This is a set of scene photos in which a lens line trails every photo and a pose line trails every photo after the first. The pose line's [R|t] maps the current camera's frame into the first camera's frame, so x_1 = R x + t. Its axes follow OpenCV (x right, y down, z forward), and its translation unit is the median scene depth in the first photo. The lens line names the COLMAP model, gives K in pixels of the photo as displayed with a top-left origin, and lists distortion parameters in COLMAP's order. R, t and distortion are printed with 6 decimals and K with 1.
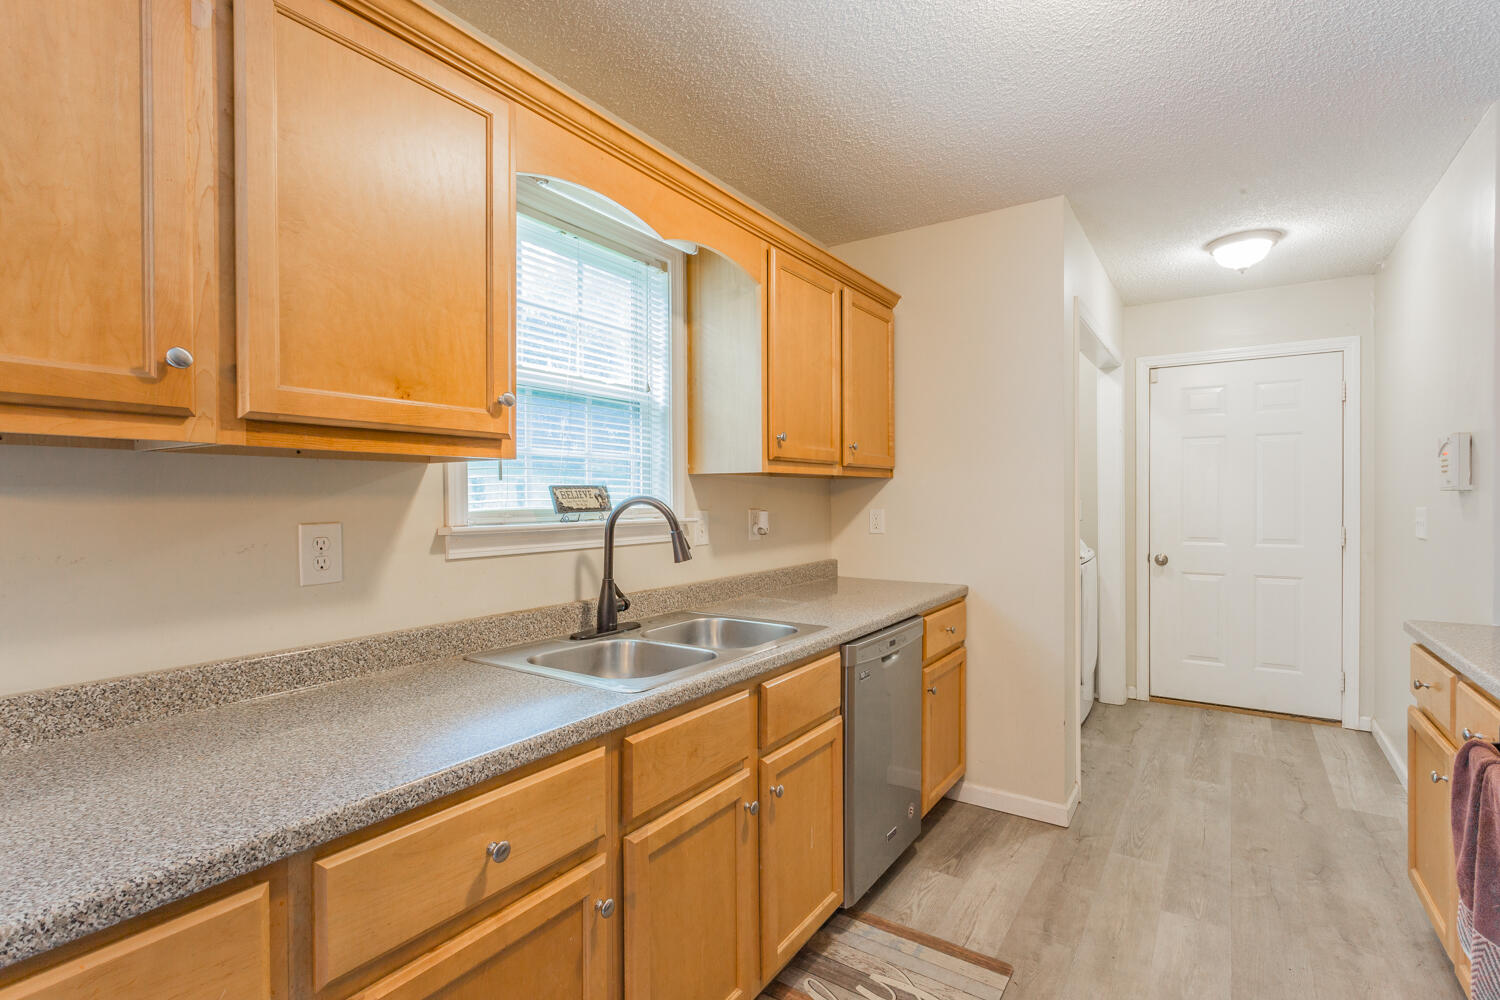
lens RADIAL K [[711.6, 0, 742.8], [0, 711.6, 504.1], [0, 0, 1]] dist [0.002338, 0.000161]
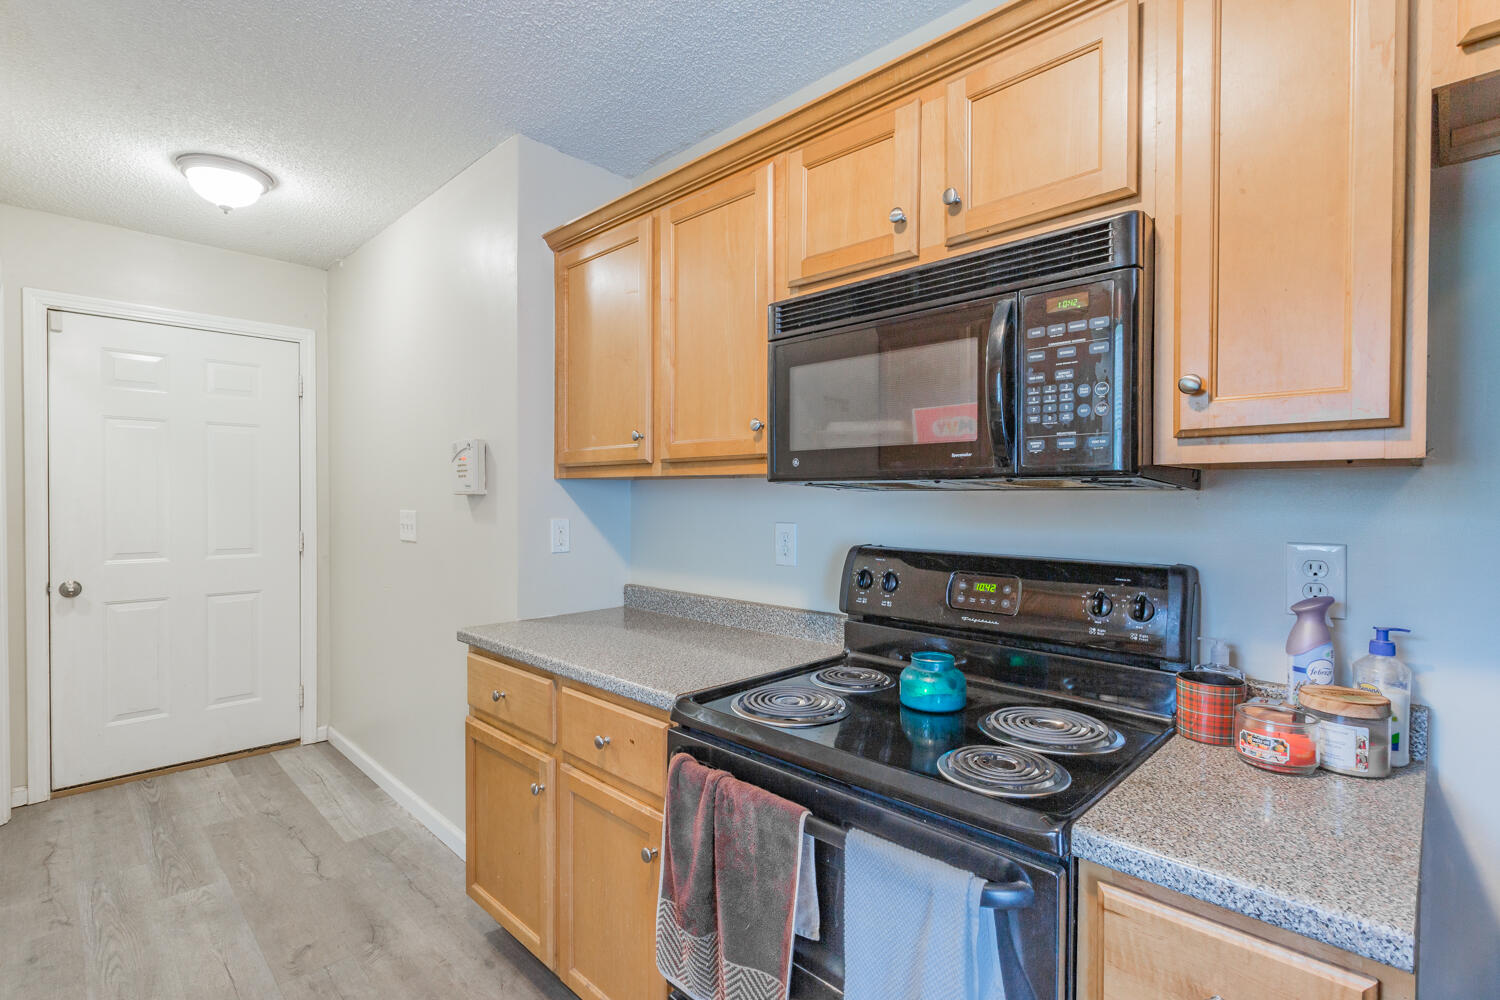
lens RADIAL K [[711.6, 0, 742.8], [0, 711.6, 504.1], [0, 0, 1]] dist [0.002338, 0.000161]
pose [[0.188398, -0.005492, 0.982077, 0.033478], [0.005105, 0.999976, 0.004612, -0.004866], [-0.982080, 0.004145, 0.188421, 0.255905]]
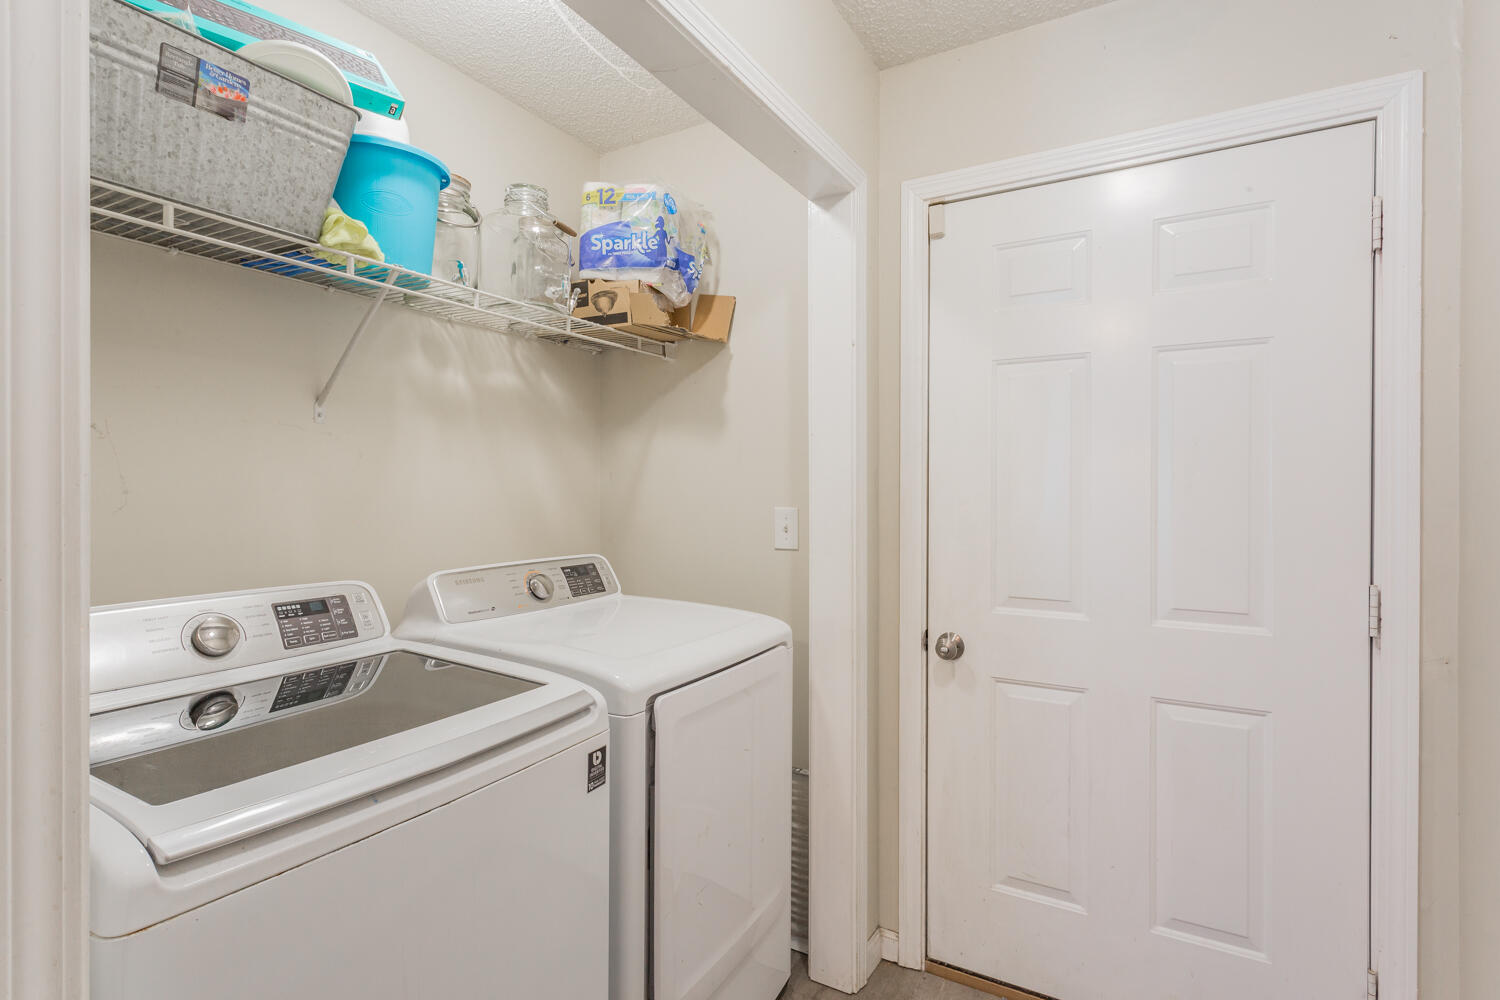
lens RADIAL K [[734.9, 0, 733.2], [0, 734.9, 490.4], [0, 0, 1]] dist [0.002807, 0.001105]
pose [[0.998040, 0.006438, 0.062252, 0.485973], [-0.006171, 0.999971, -0.004485, -0.014974], [-0.062279, 0.004092, 0.998050, 0.639480]]
